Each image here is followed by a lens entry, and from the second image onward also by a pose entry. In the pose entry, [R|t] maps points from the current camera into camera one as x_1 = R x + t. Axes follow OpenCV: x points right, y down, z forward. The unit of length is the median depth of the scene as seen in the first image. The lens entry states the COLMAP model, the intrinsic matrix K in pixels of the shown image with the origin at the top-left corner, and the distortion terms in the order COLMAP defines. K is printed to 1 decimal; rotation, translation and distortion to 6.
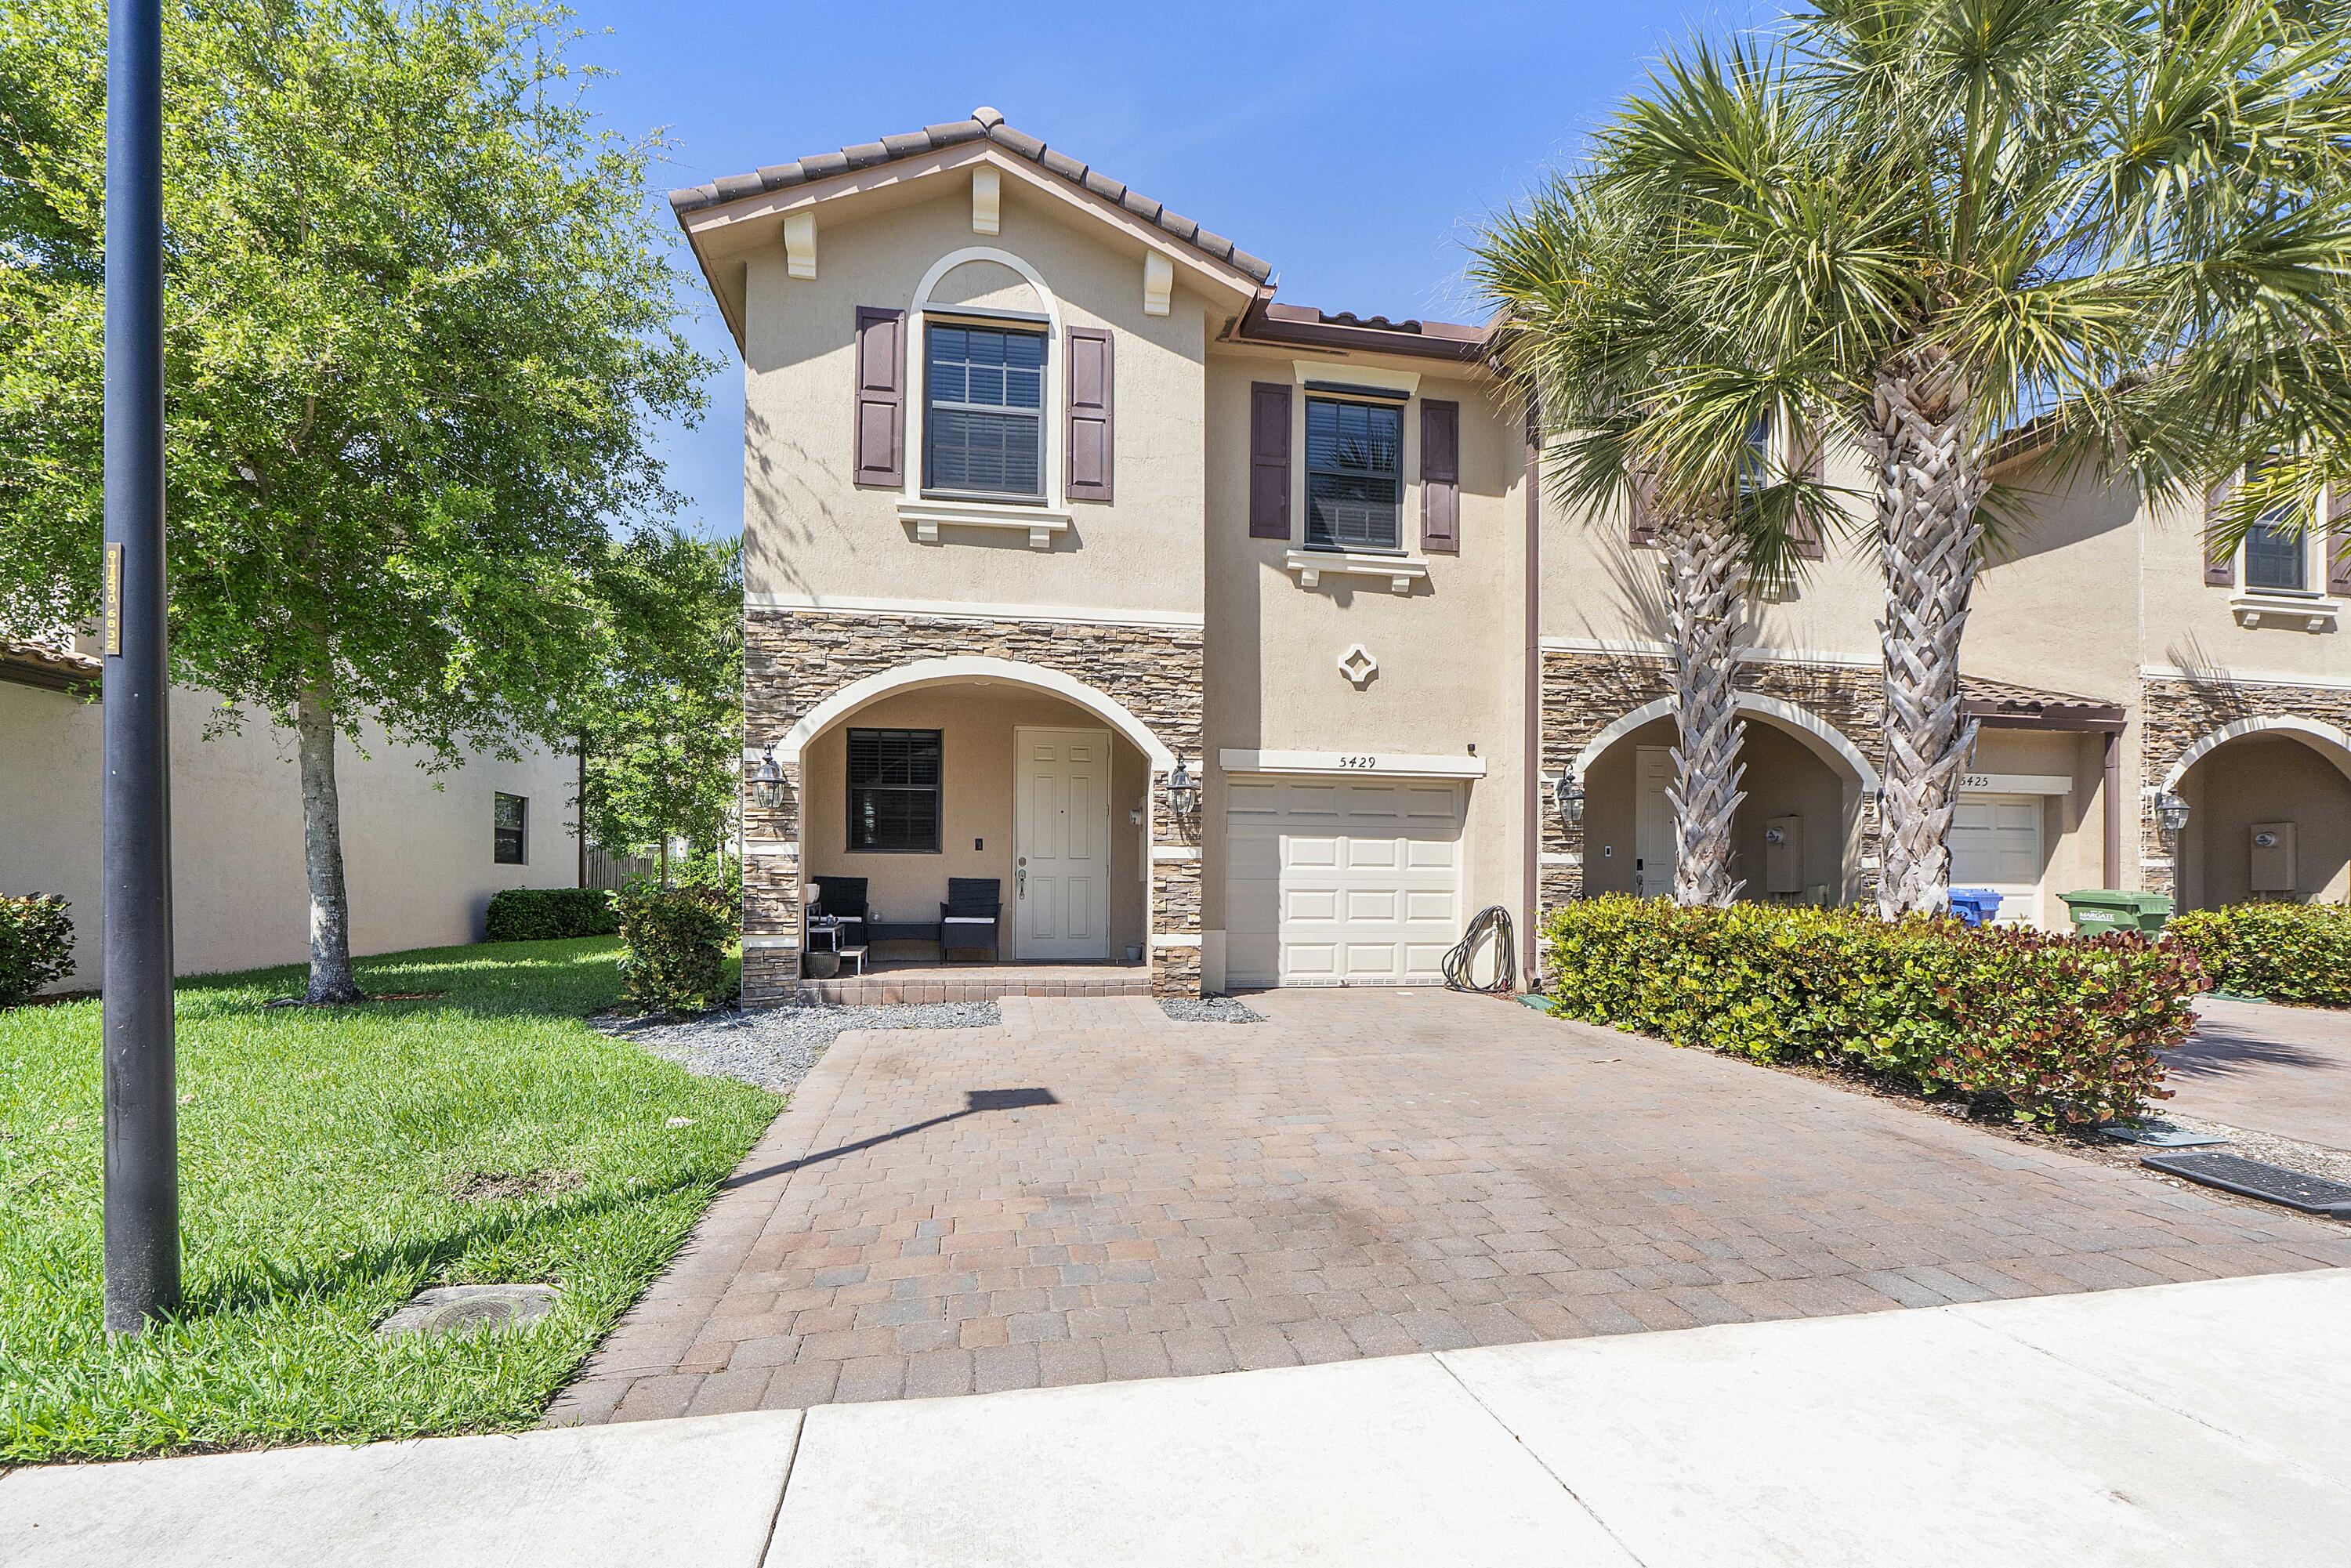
lens RADIAL K [[1000.2, 0, 1365.4], [0, 1000.2, 888.6], [0, 0, 1]] dist [-0.001586, -0.000134]
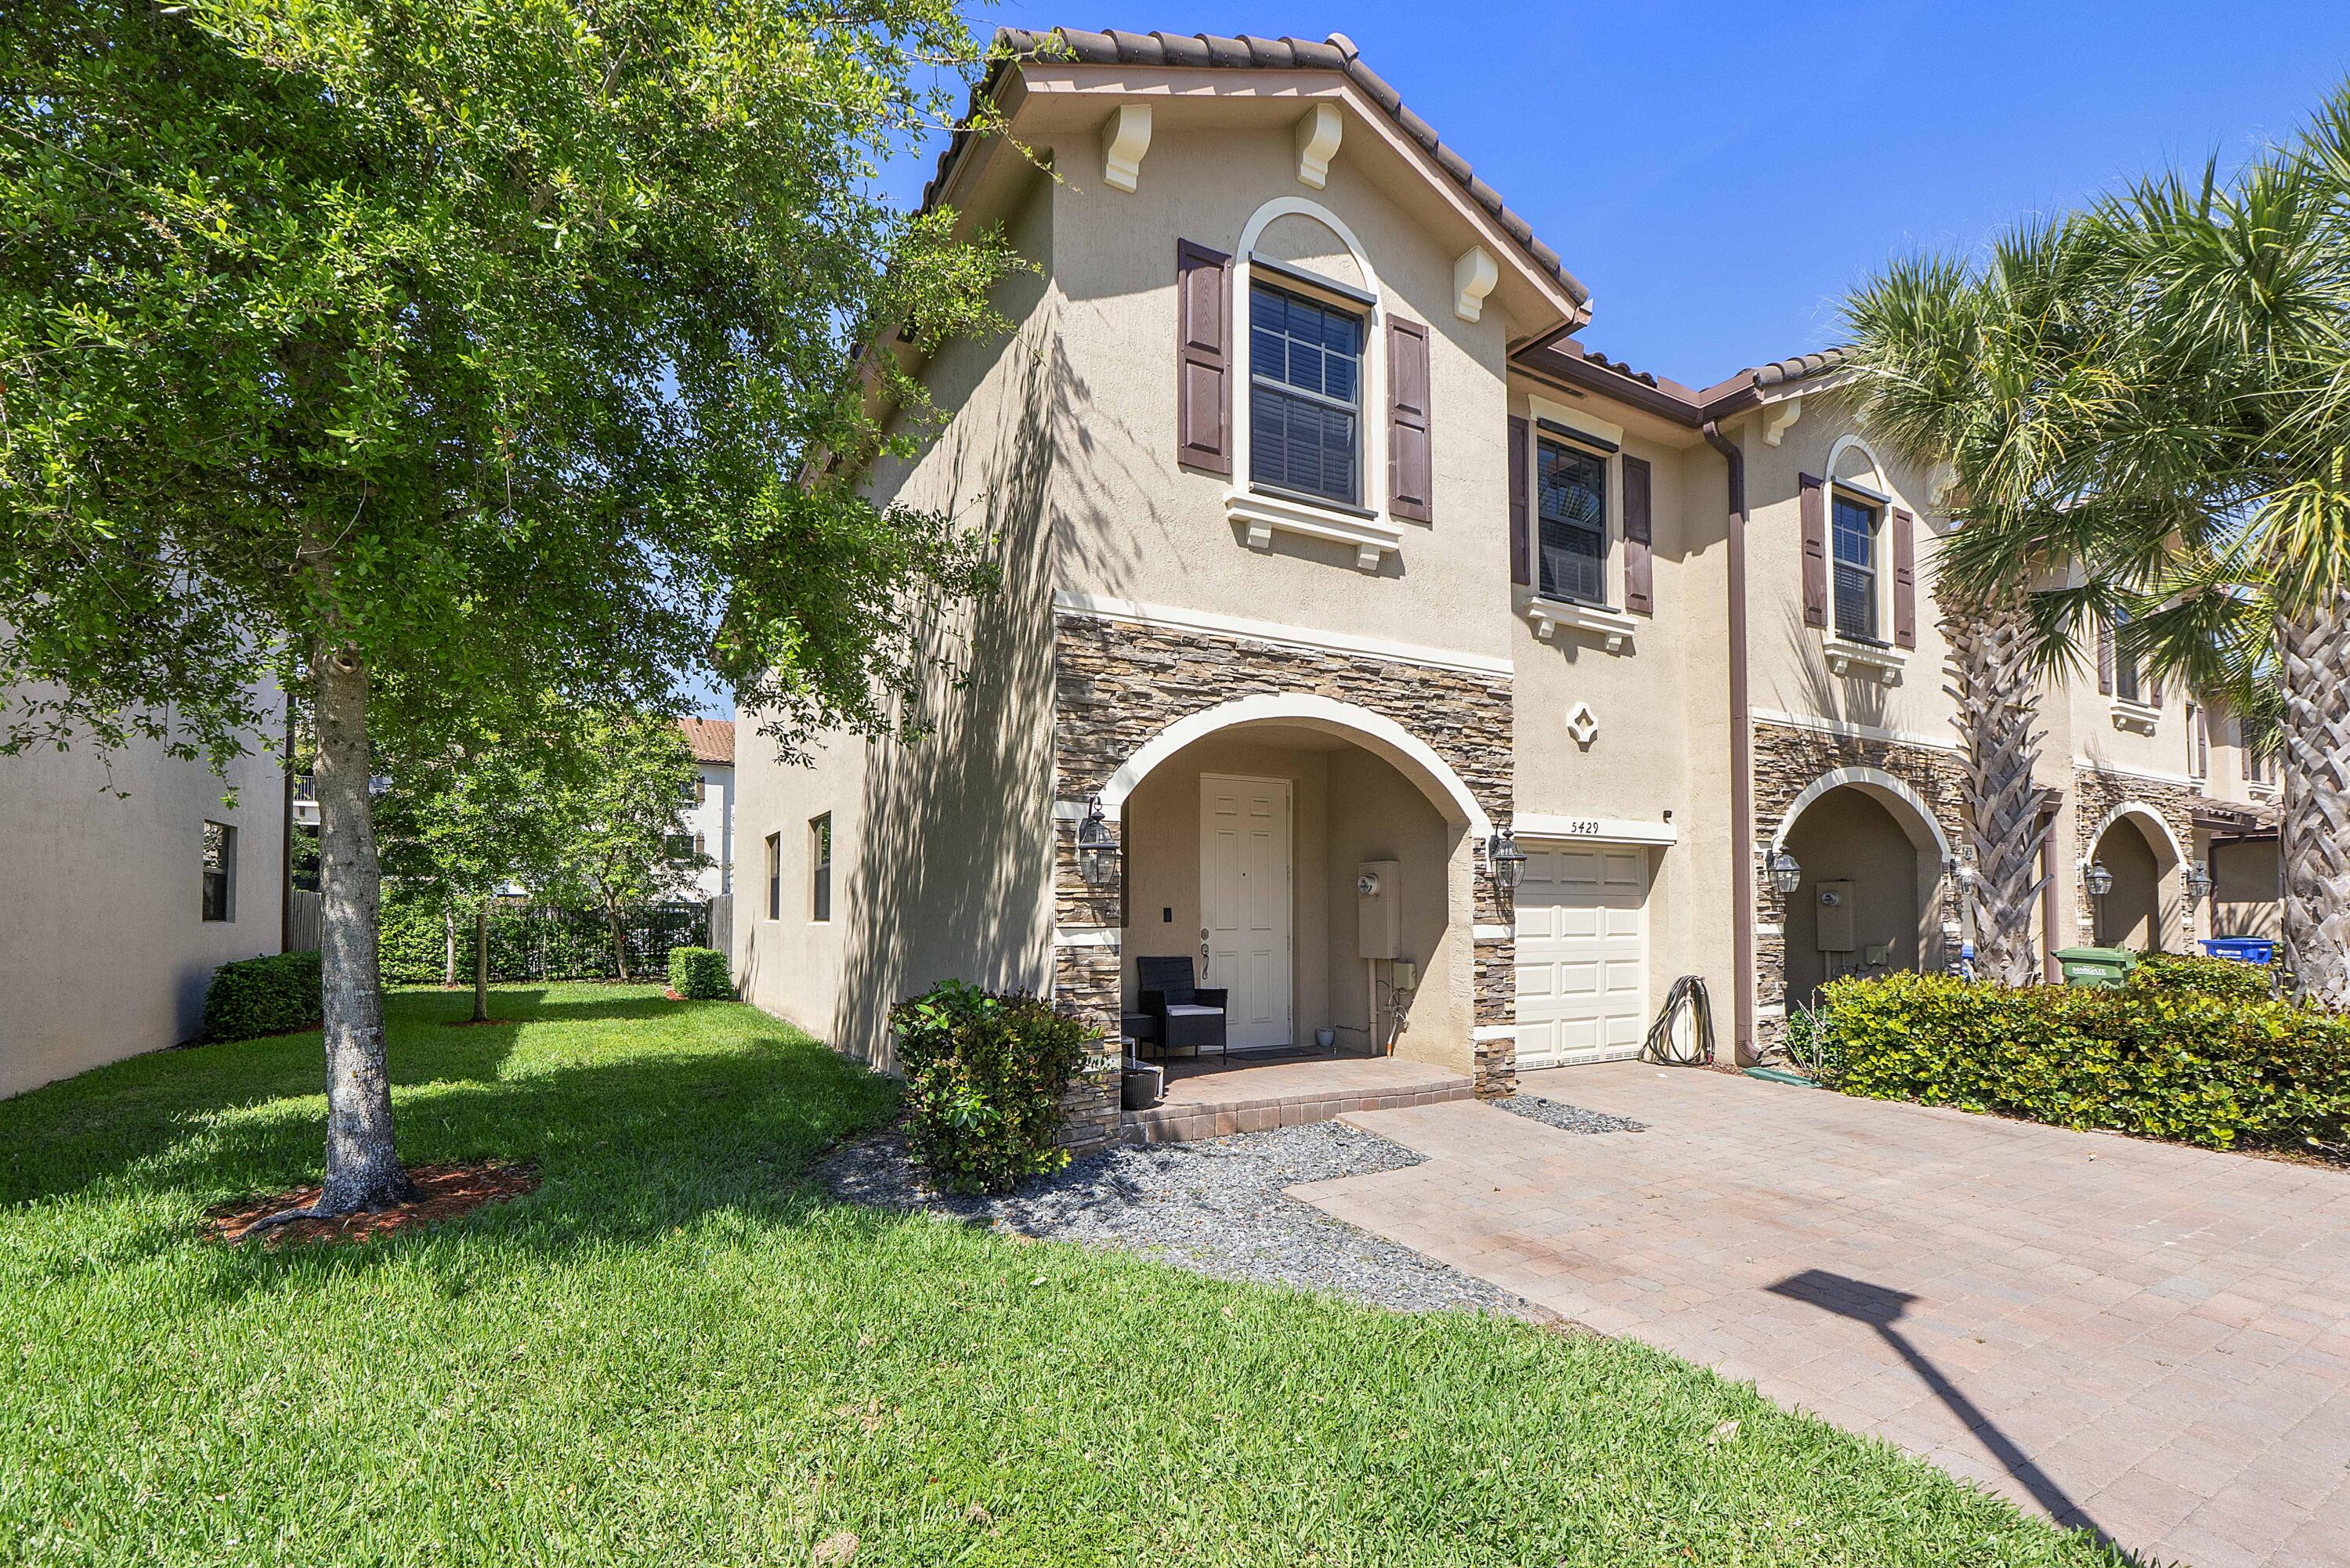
lens RADIAL K [[944.6, 0, 1277.5], [0, 944.6, 894.5], [0, 0, 1]] dist [-0.005854, 0.000235]
pose [[0.955587, 0.002490, 0.294699, -0.622786], [0.002940, 0.999834, -0.017982, -0.055047], [-0.294695, 0.018049, 0.955421, 0.271984]]
